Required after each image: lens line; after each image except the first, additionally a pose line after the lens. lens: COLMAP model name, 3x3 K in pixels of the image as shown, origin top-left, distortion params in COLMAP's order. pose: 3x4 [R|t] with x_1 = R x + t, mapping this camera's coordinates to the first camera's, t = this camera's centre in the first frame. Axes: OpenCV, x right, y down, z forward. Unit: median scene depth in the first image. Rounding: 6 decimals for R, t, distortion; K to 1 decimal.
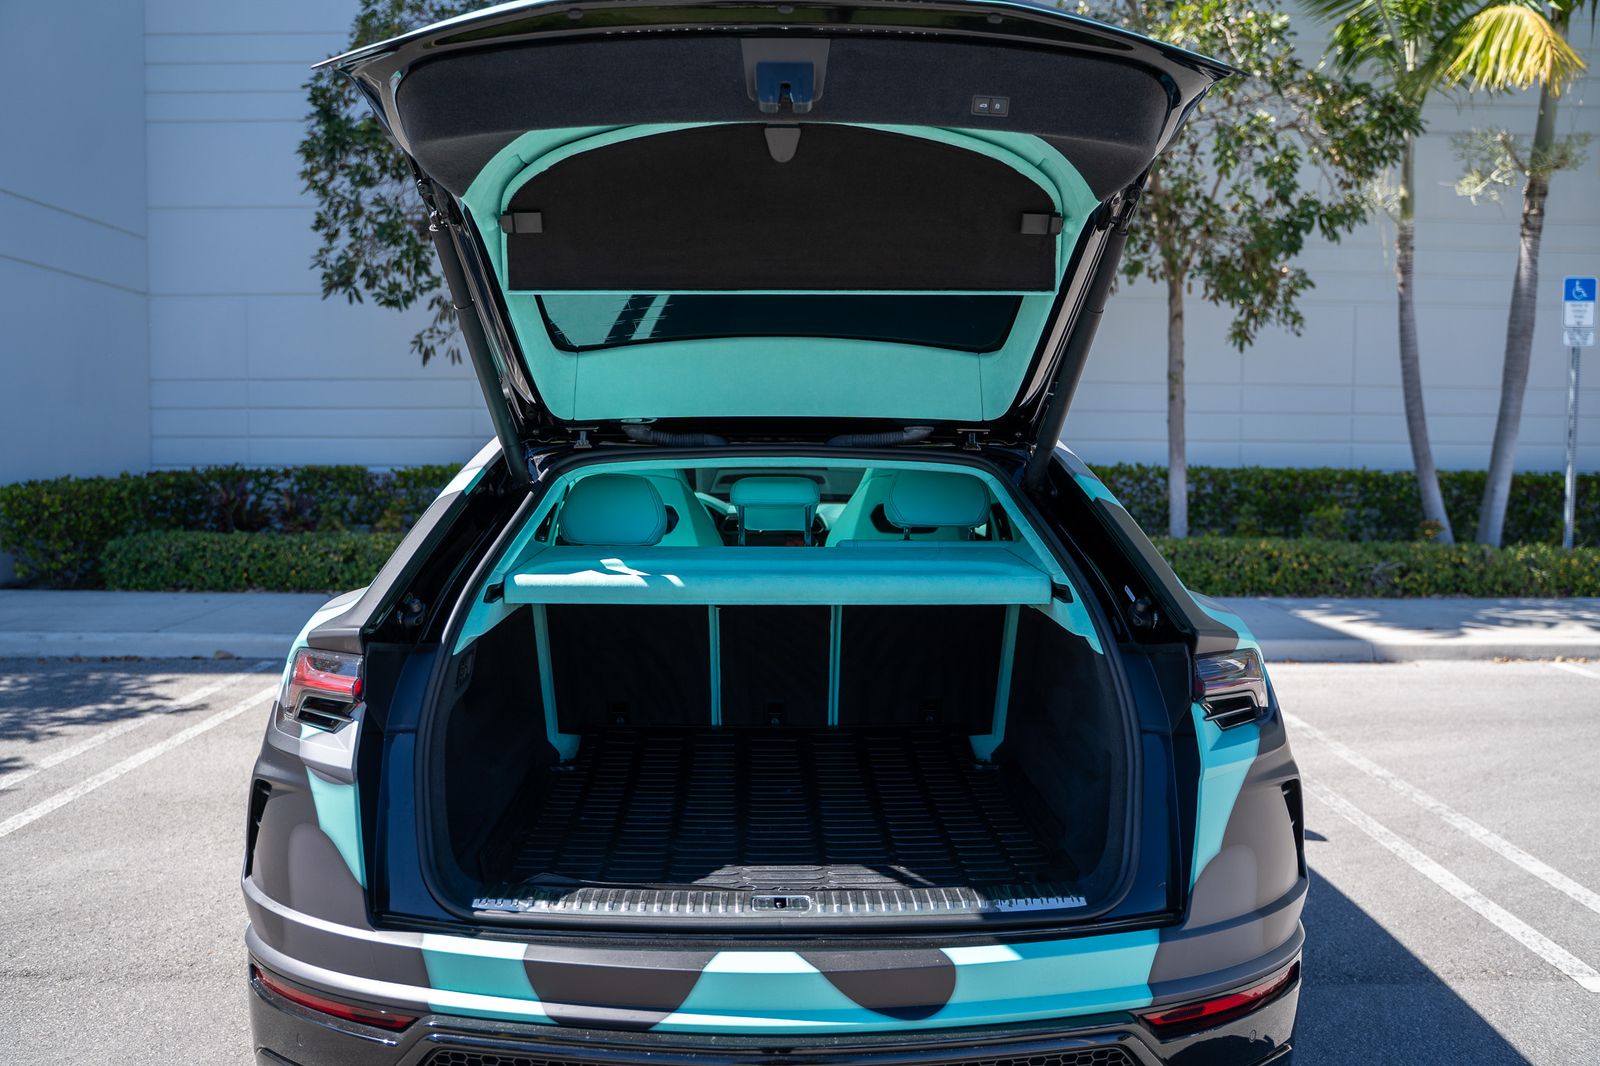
lens RADIAL K [[1372.4, 0, 791.6], [0, 1372.4, 527.4], [0, 0, 1]] dist [-0.108533, 0.076350]
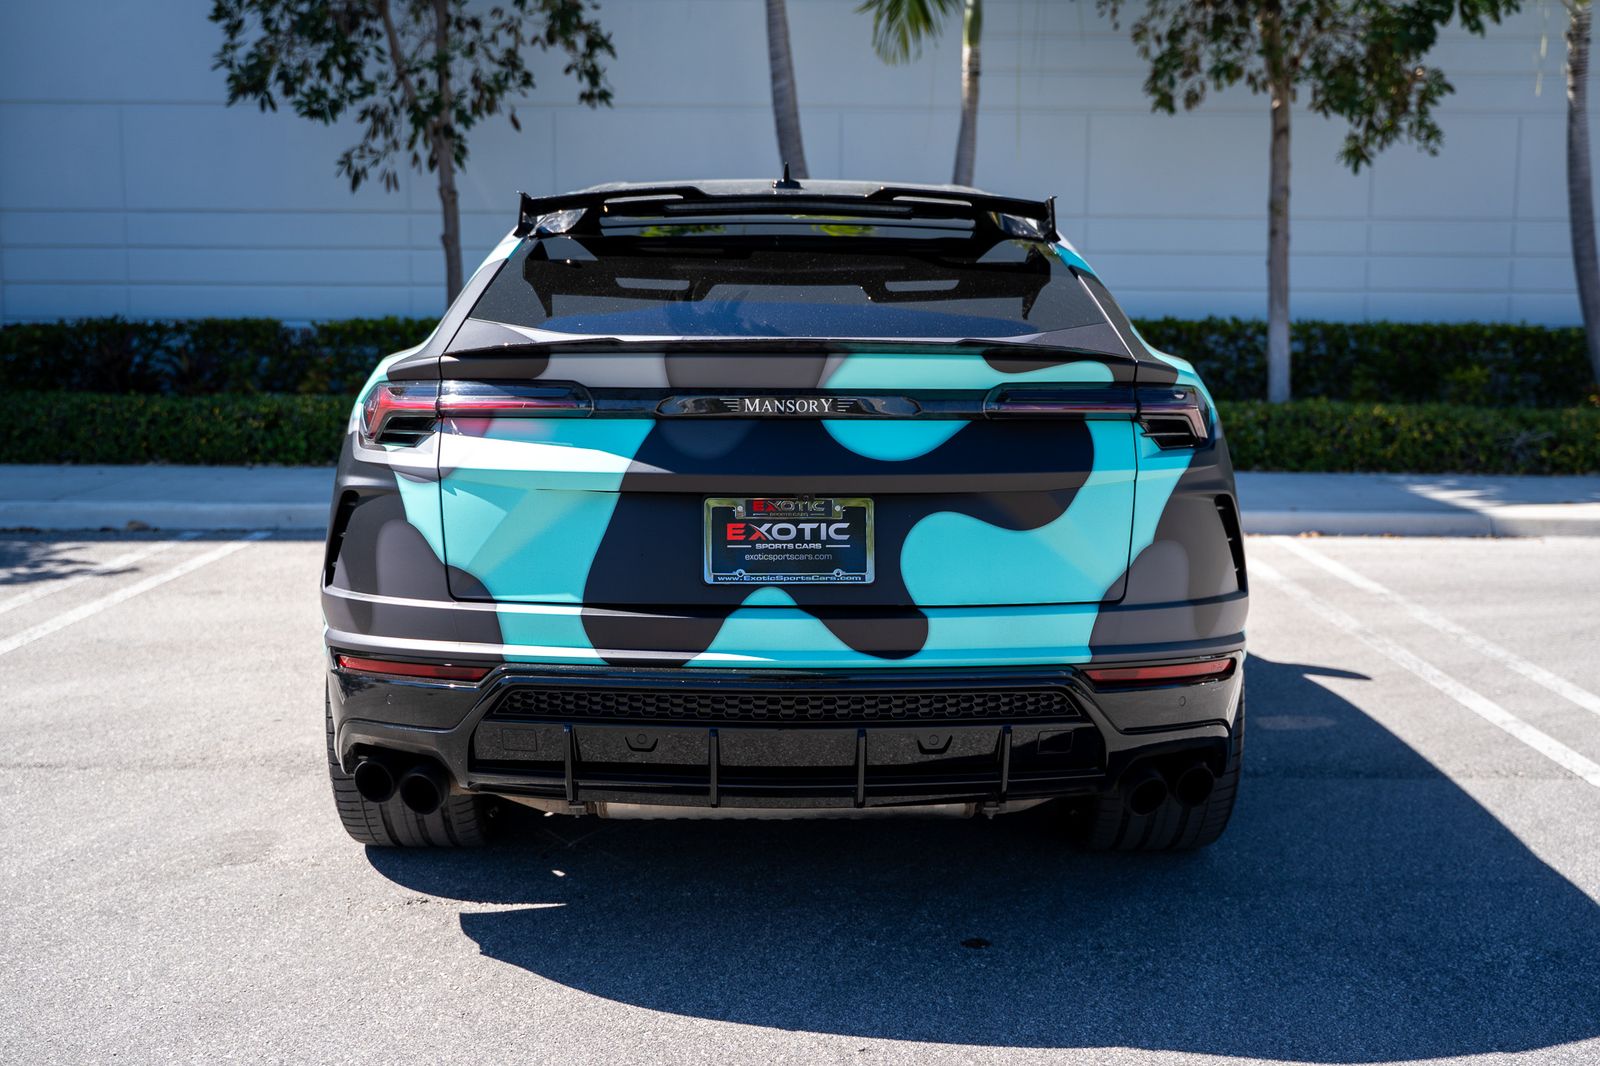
lens RADIAL K [[1771.3, 0, 795.2], [0, 1771.3, 527.4], [0, 0, 1]] dist [-0.001881, 0.000000]
pose [[0.999981, 0.001502, -0.006046, 0.001065], [-0.001126, 0.998094, 0.061698, 0.017905], [0.006127, -0.061690, 0.998077, -0.080353]]
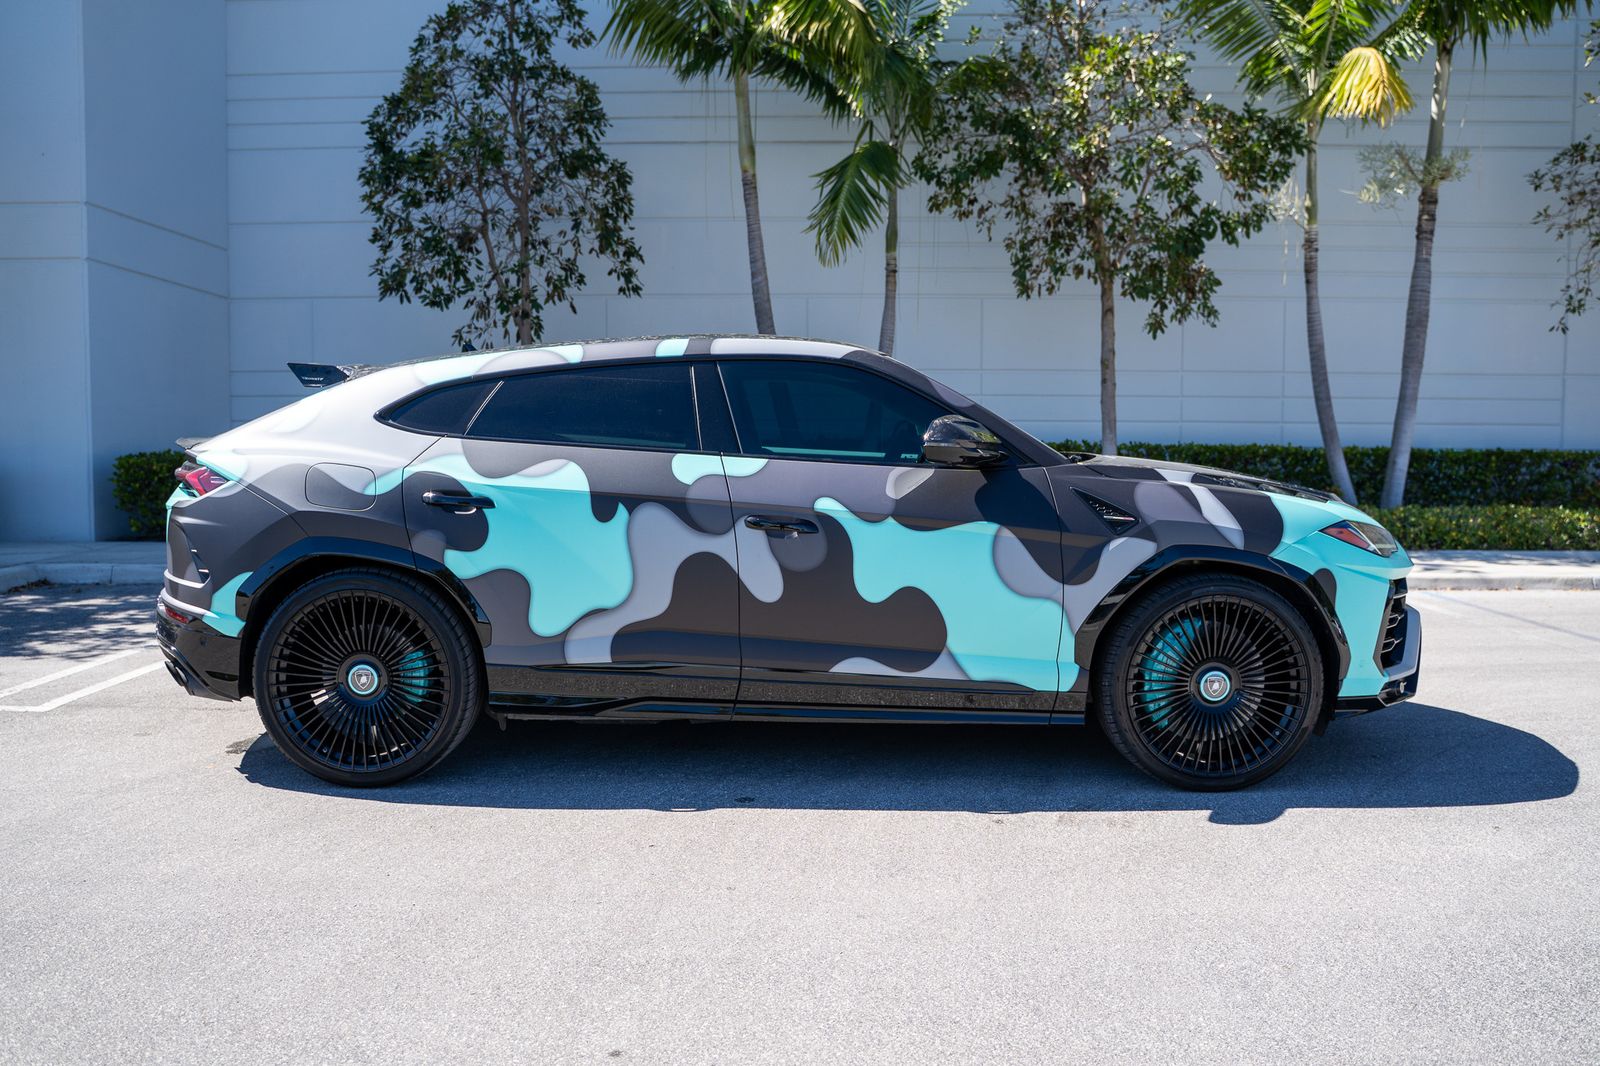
lens RADIAL K [[1372.4, 0, 798.7], [0, 1372.4, 535.0], [0, 0, 1]] dist [-0.108533, 0.076350]
pose [[0.999250, 0.000017, -0.038719, 0.071392], [0.000140, 0.999992, 0.004052, 0.033787], [0.038719, -0.004054, 0.999242, -0.186689]]
